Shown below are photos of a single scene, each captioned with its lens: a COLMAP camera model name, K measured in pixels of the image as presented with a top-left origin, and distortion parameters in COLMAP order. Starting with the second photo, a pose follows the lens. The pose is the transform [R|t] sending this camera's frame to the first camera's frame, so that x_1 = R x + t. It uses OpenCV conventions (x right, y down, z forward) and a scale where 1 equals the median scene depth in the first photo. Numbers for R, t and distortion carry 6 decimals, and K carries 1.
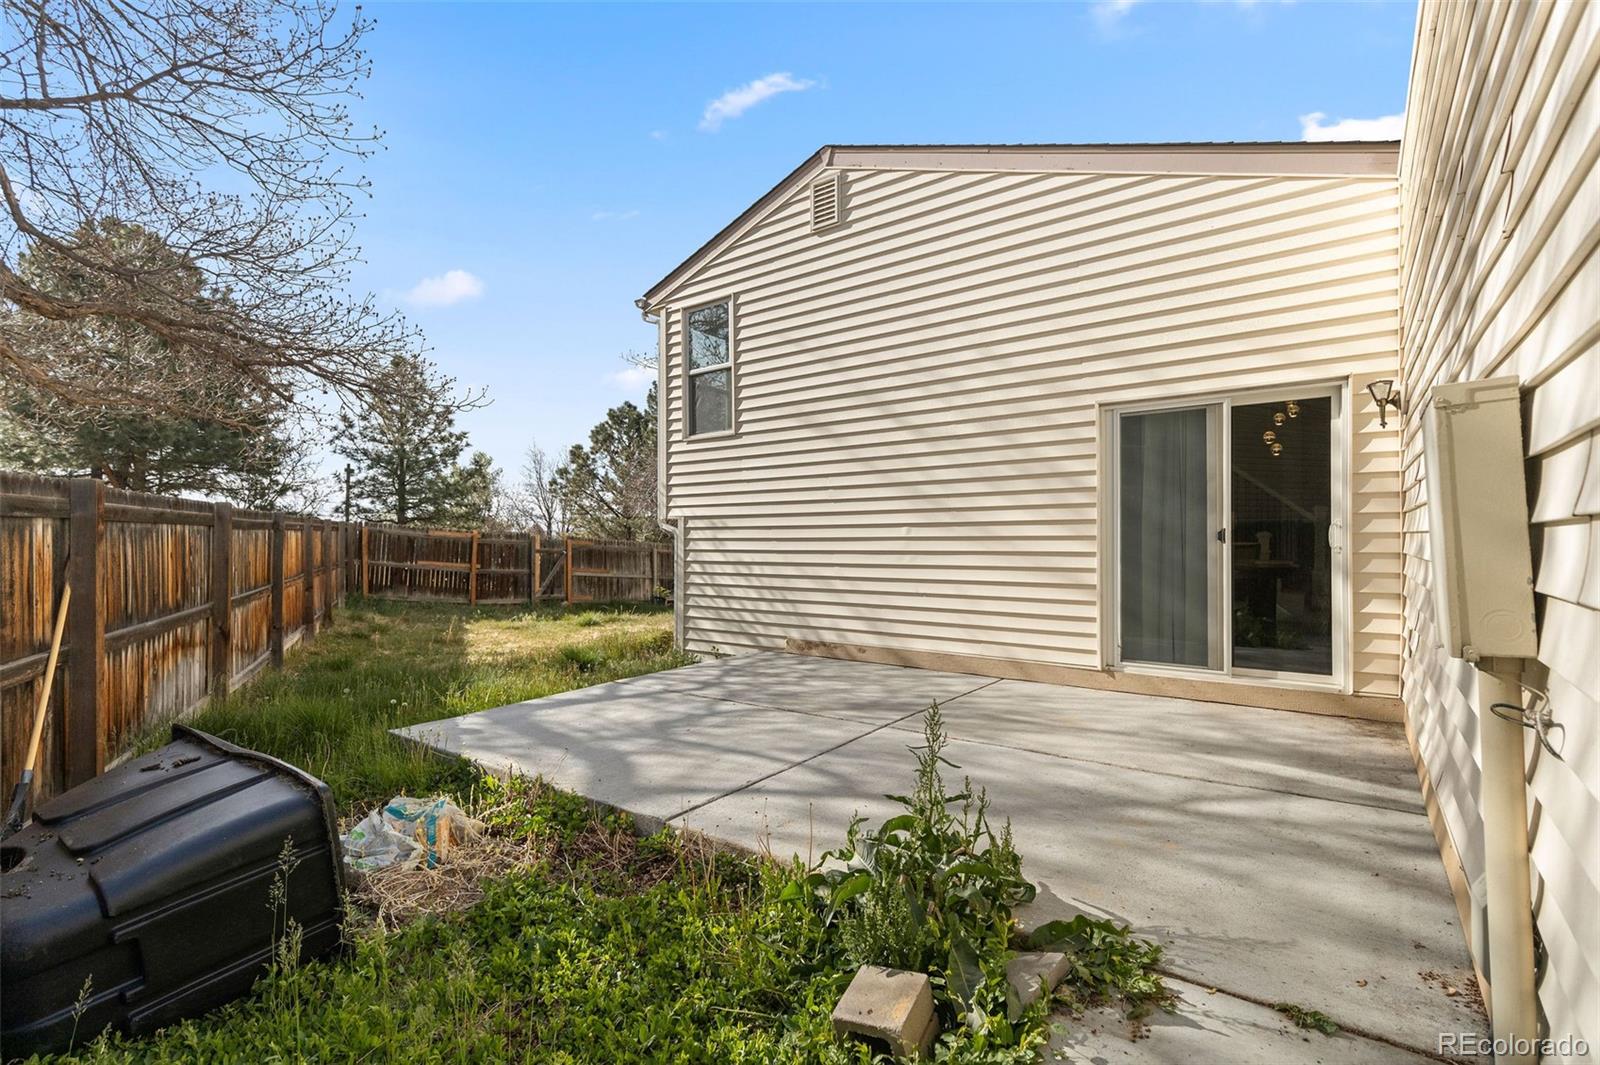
lens RADIAL K [[730.4, 0, 801.9], [0, 730.4, 542.6], [0, 0, 1]] dist [0.008429, -0.000017]
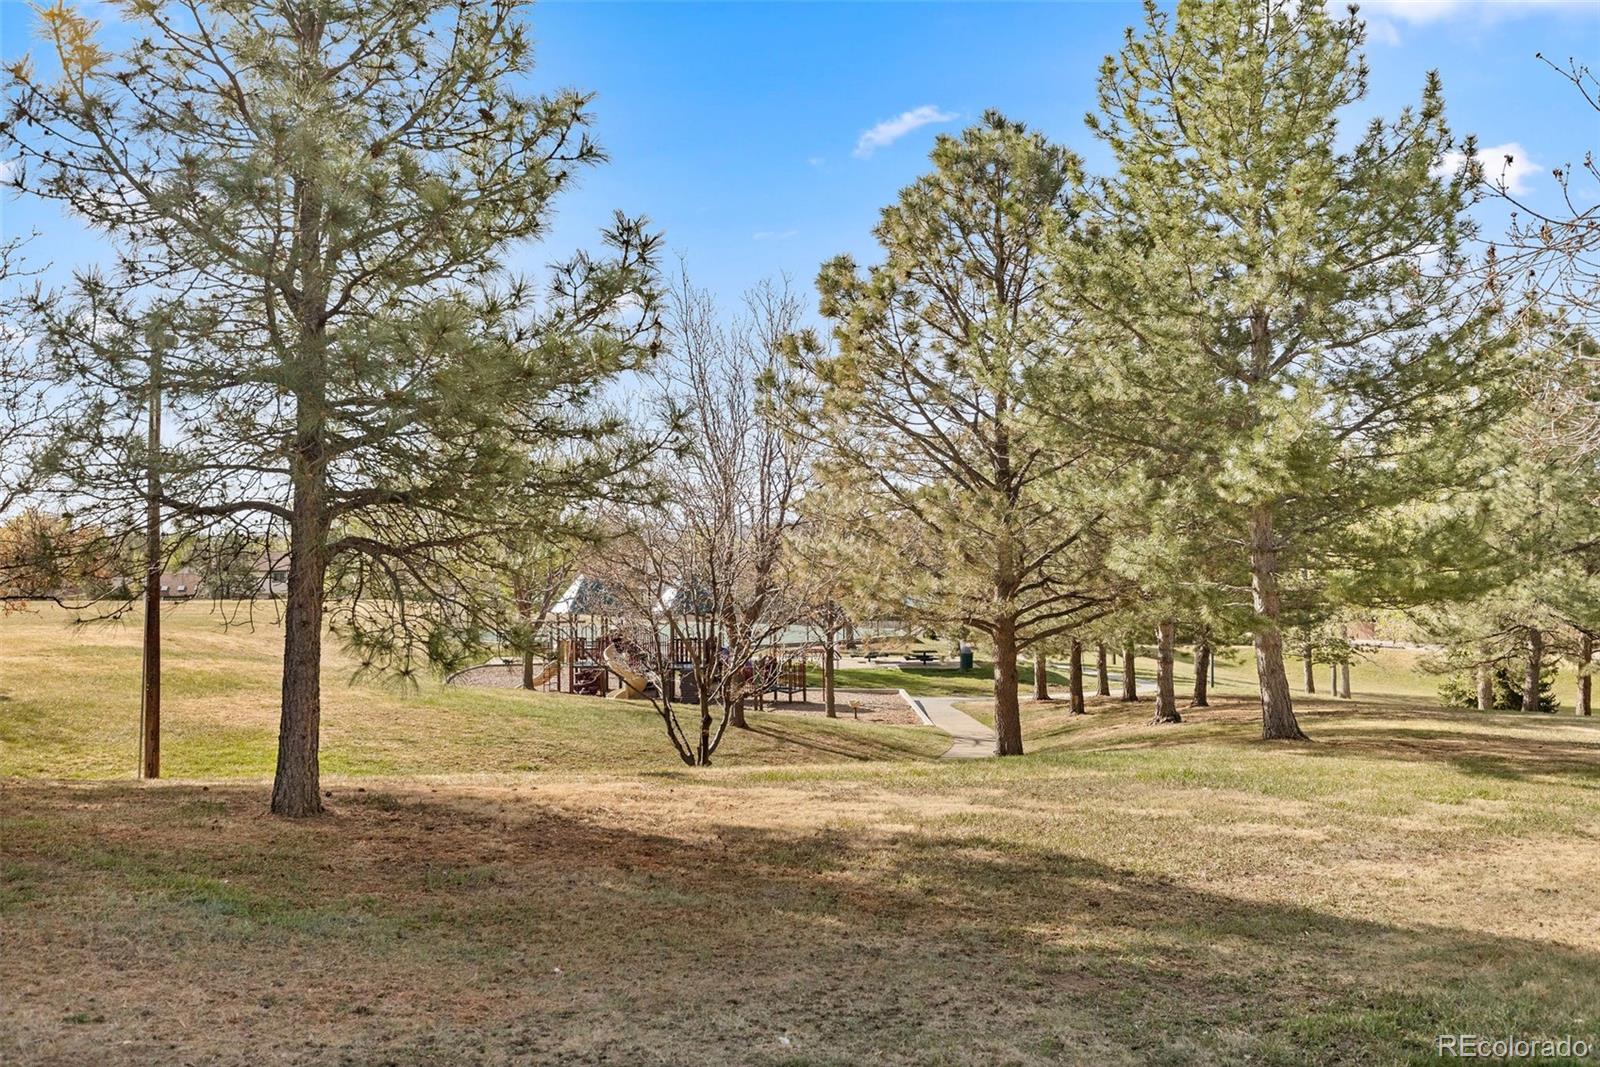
lens RADIAL K [[1498.1, 0, 802.0], [0, 1498.1, 533.2], [0, 0, 1]] dist [0.004425, 0.000000]
pose [[0.981016, -0.012963, -0.193493, -0.434281], [0.010899, 0.999872, -0.011729, -0.020452], [0.193620, 0.009398, 0.981032, 0.808071]]
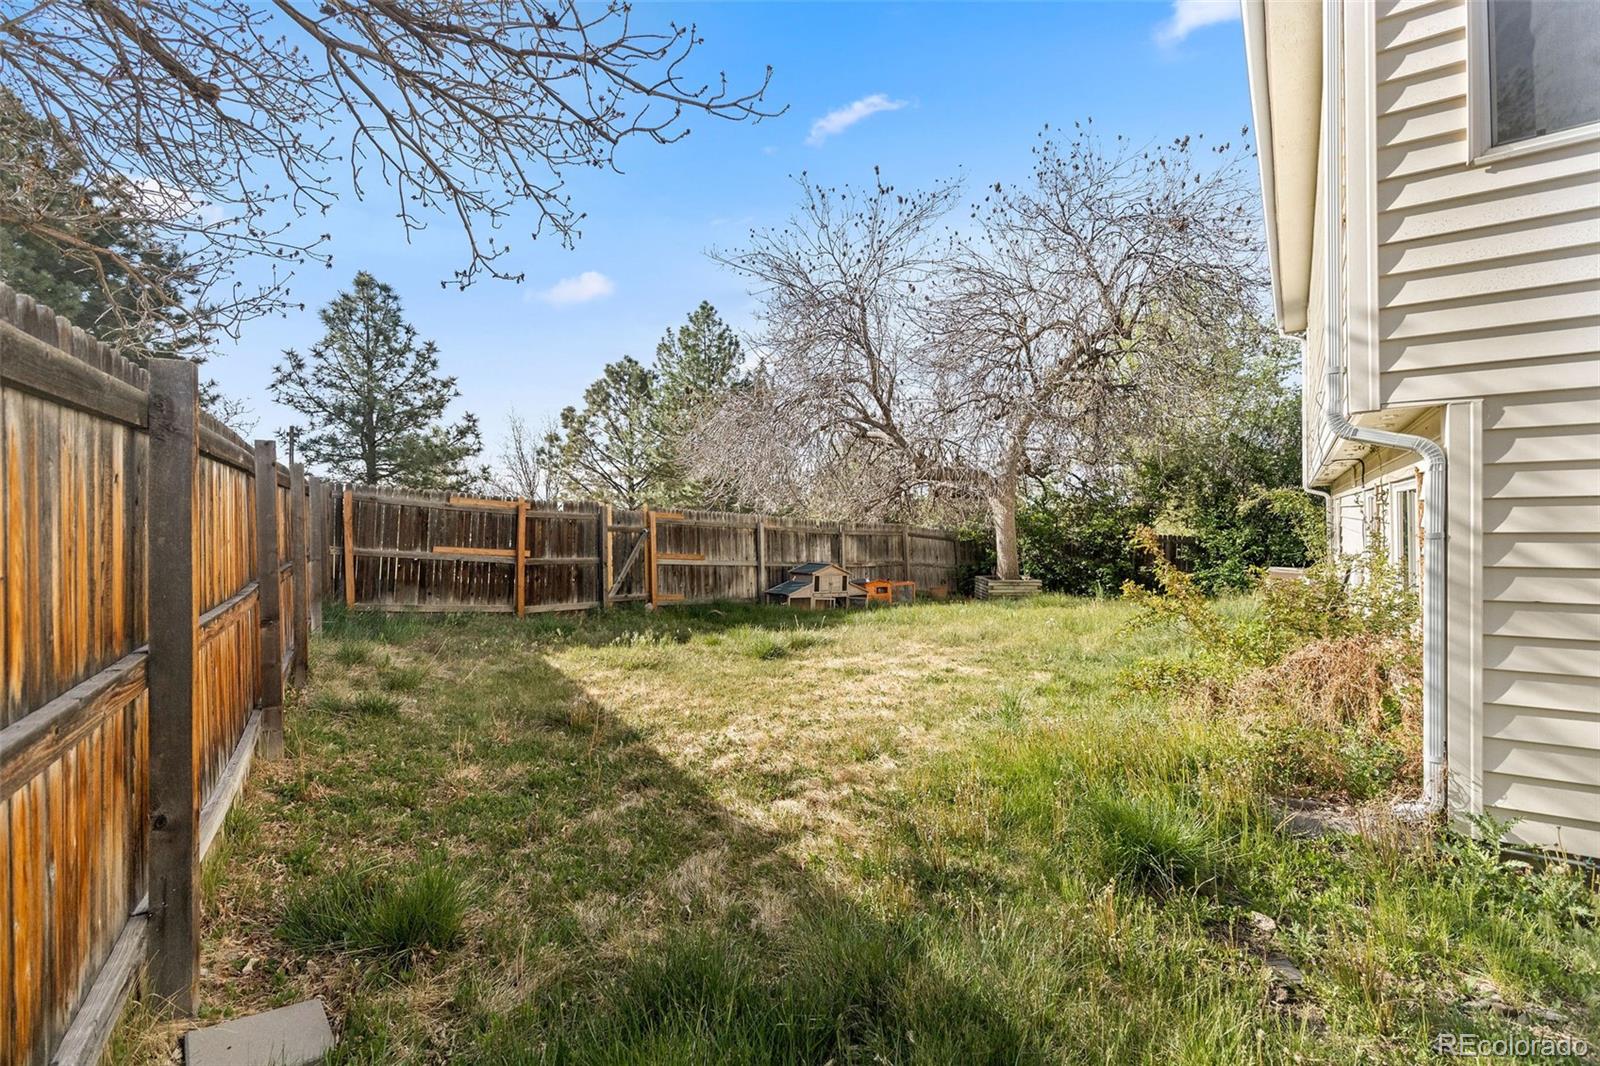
lens RADIAL K [[730.4, 0, 795.9], [0, 730.4, 523.6], [0, 0, 1]] dist [0.008429, -0.000017]
pose [[0.998168, -0.014070, 0.058845, -0.209252], [0.013930, 0.999899, 0.002797, 0.006656], [-0.058878, -0.001972, 0.998263, 0.298921]]
